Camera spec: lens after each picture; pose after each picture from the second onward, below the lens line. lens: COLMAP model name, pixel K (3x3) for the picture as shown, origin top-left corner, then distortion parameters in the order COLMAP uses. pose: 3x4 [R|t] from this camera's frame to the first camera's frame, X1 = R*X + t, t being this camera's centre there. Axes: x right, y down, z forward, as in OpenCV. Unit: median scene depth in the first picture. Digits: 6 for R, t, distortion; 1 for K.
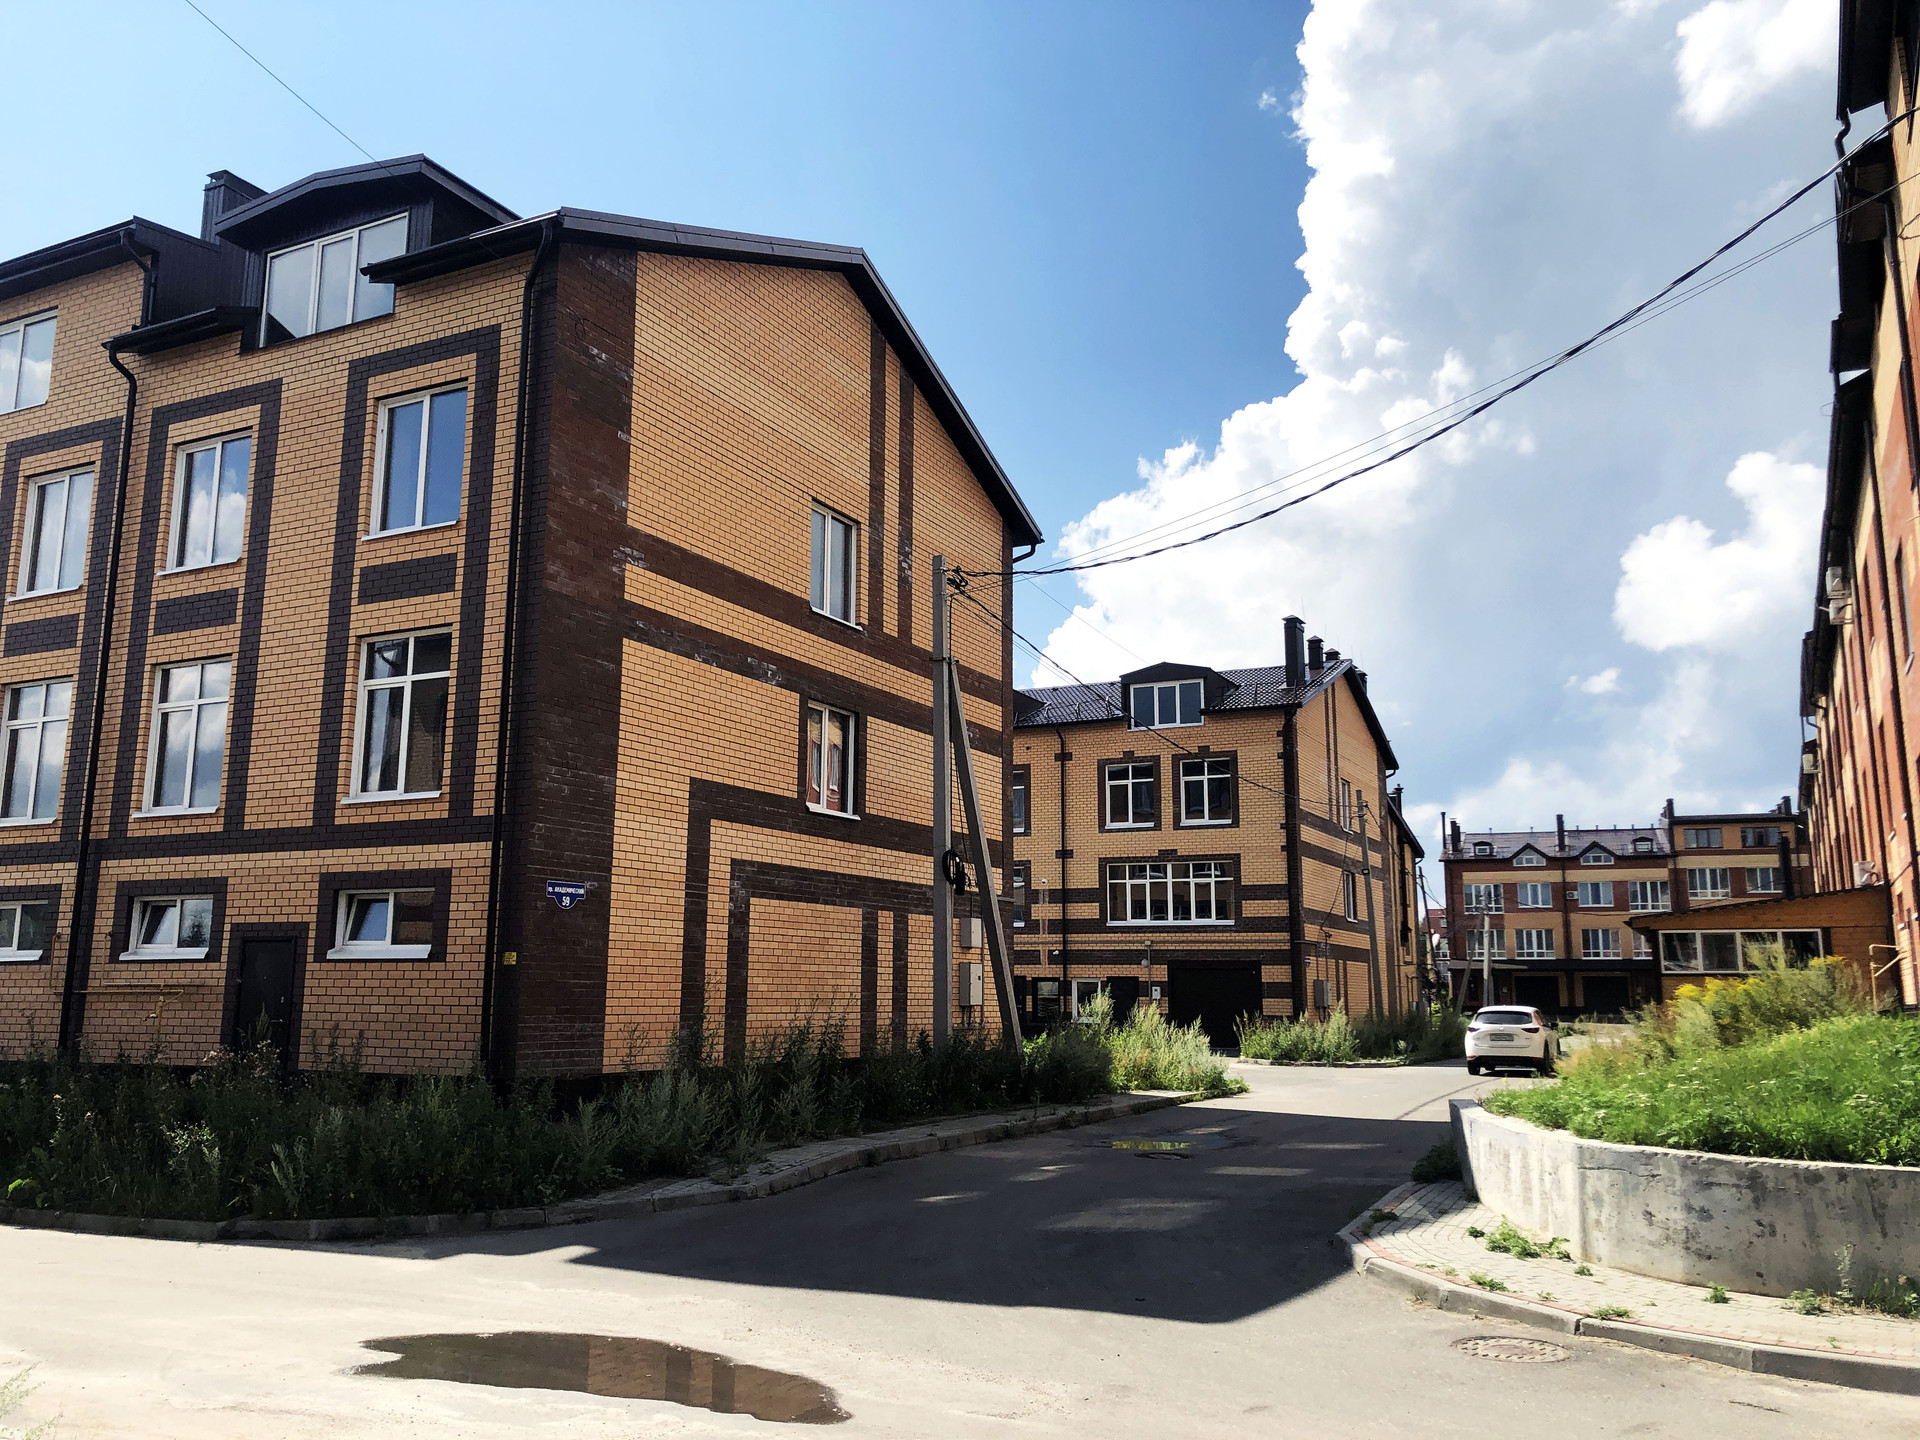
lens RADIAL K [[1565.1, 0, 959.8], [0, 1565.1, 719.0], [0, 0, 1]] dist [0.043559, -0.075237]
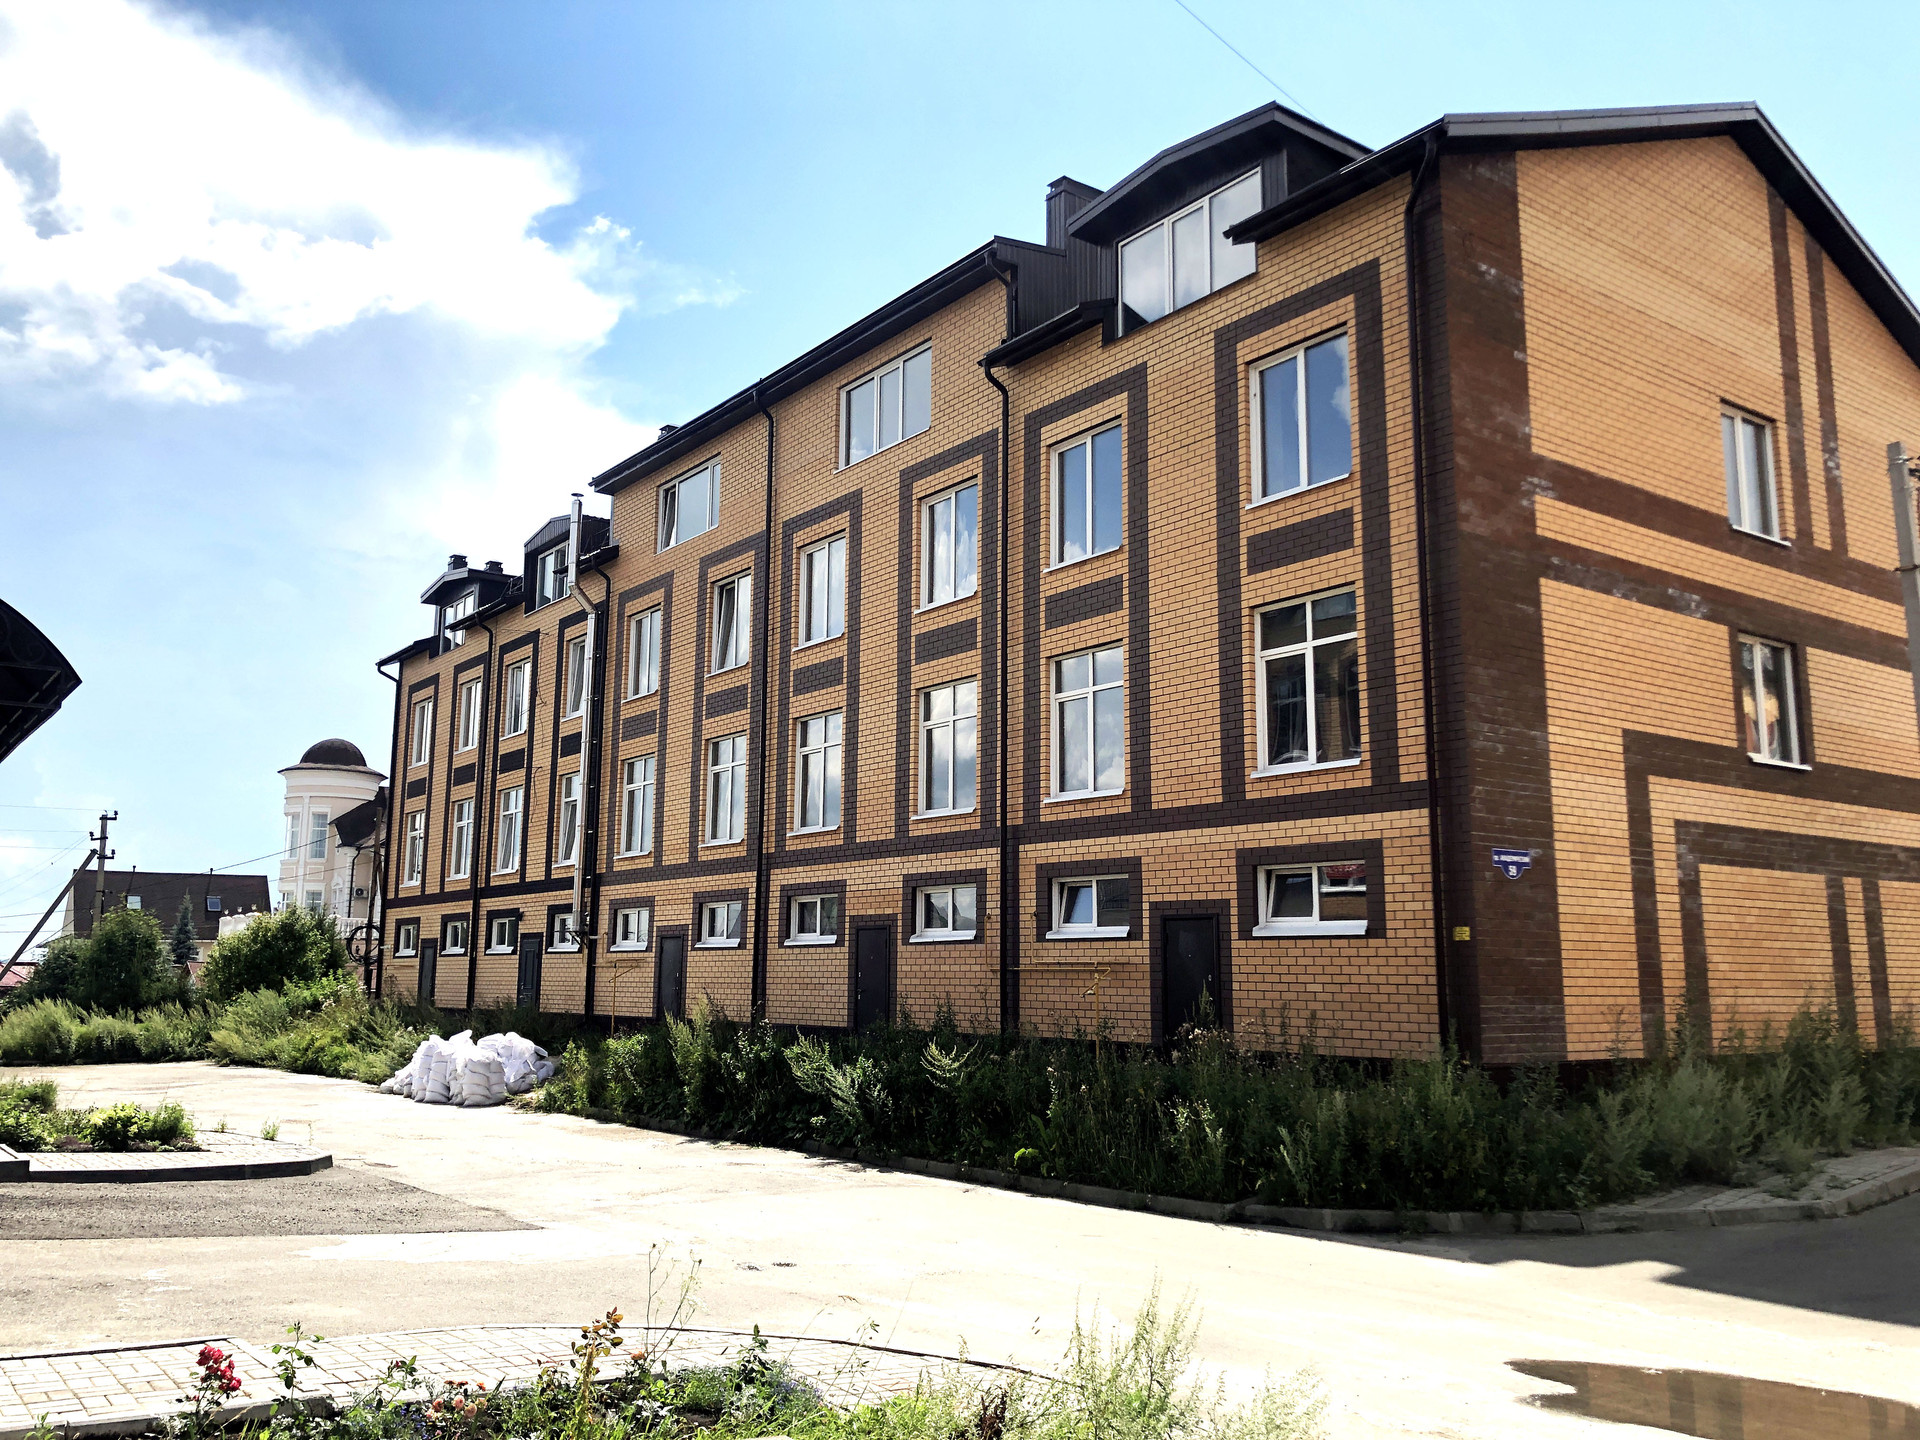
lens RADIAL K [[1565.1, 0, 946.3], [0, 1565.1, 716.5], [0, 0, 1]] dist [0.043559, -0.075237]
pose [[0.891758, -0.072255, -0.446707, -0.114811], [0.076702, 0.997021, -0.008148, 0.008270], [0.445965, -0.026997, 0.894643, 0.038297]]
